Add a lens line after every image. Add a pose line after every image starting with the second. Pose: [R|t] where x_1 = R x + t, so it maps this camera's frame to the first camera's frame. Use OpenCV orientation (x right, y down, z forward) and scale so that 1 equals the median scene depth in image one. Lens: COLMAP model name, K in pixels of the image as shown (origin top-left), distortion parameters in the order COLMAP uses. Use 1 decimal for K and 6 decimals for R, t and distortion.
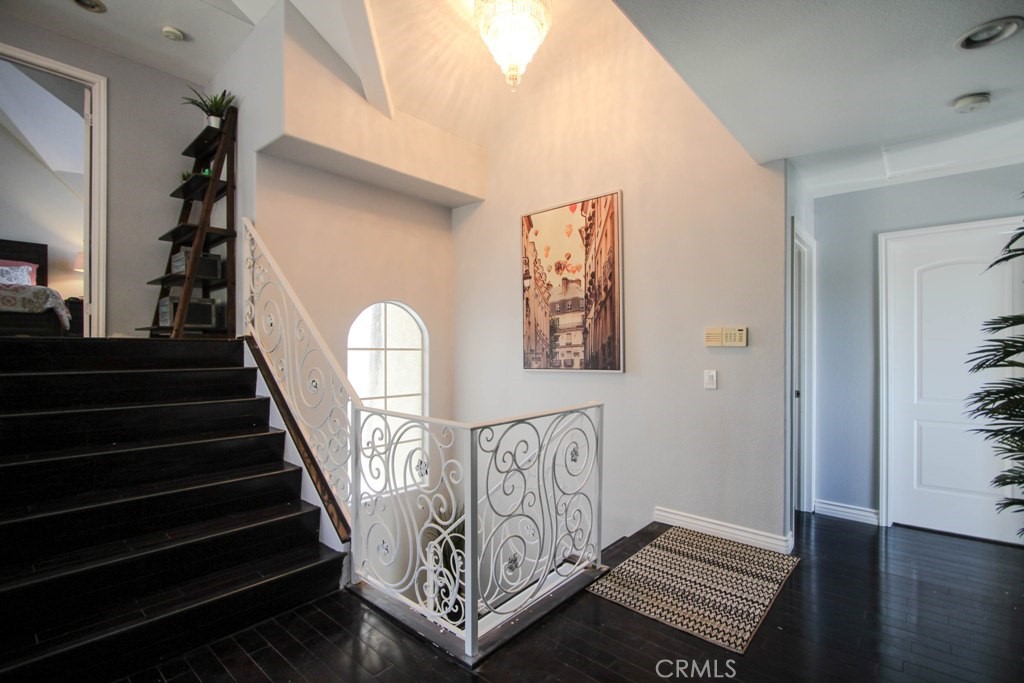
lens RADIAL K [[471.8, 0, 513.2], [0, 471.8, 345.4], [0, 0, 1]] dist [-0.017916, 0.002938]
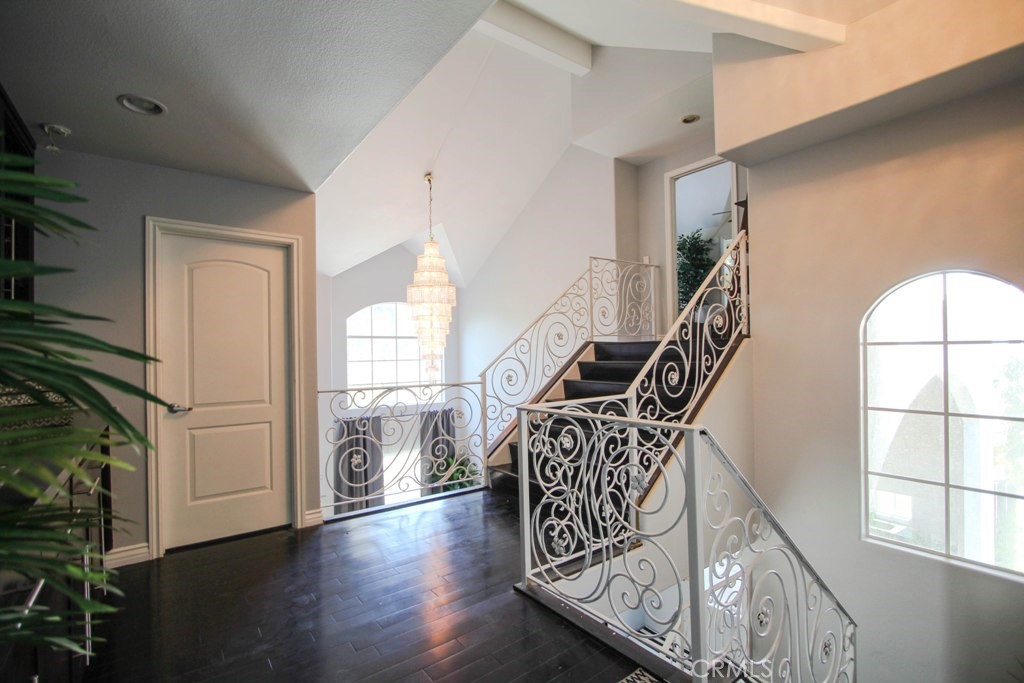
lens RADIAL K [[471.8, 0, 511.7], [0, 471.8, 345.8], [0, 0, 1]] dist [-0.017916, 0.002938]
pose [[-0.203785, -0.015013, -0.978901, 0.580137], [0.020328, 0.999602, -0.019562, 0.015893], [0.978805, -0.023885, -0.203399, 0.609711]]
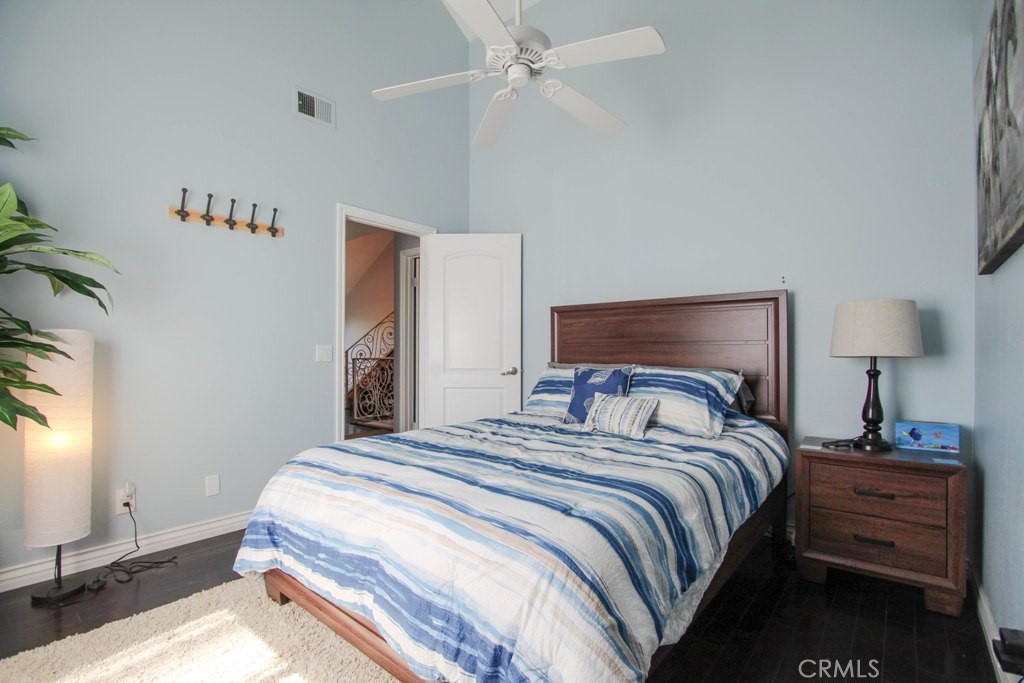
lens RADIAL K [[471.8, 0, 510.7], [0, 471.8, 351.5], [0, 0, 1]] dist [-0.017916, 0.002938]
pose [[0.013572, -0.007676, -0.999878, 1.747749], [0.014736, 0.999863, -0.007476, 0.086701], [0.999799, -0.014632, 0.013683, 1.065164]]
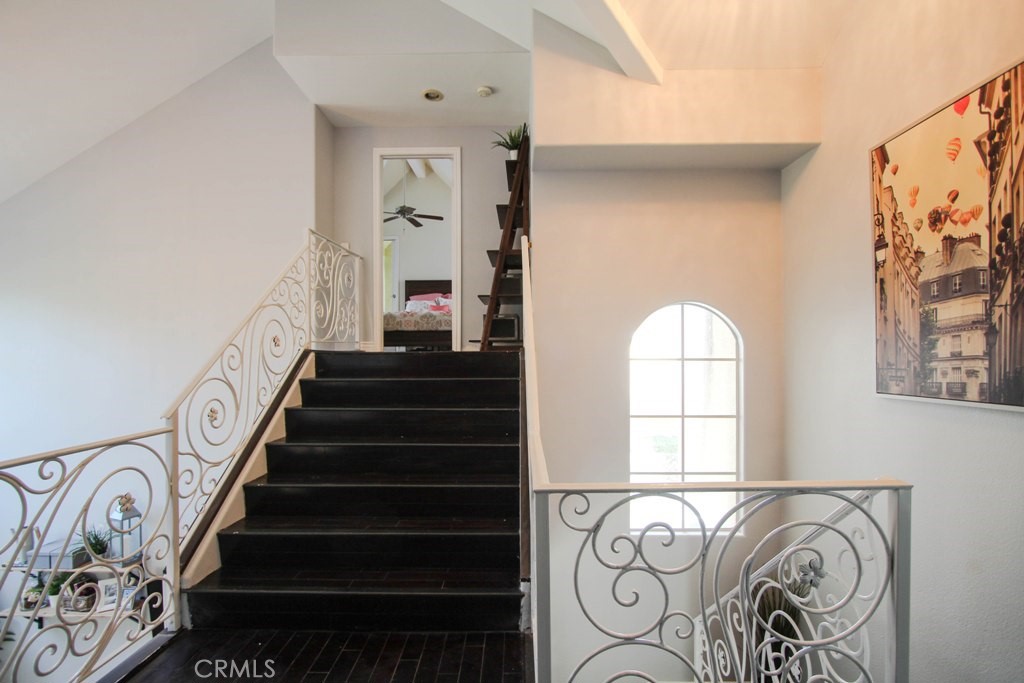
lens RADIAL K [[471.8, 0, 514.5], [0, 471.8, 348.0], [0, 0, 1]] dist [-0.017916, 0.002938]
pose [[0.648750, -0.008935, -0.760949, 0.201076], [0.009887, 0.999946, -0.003313, -0.014271], [0.760937, -0.005374, 0.648803, 0.259519]]
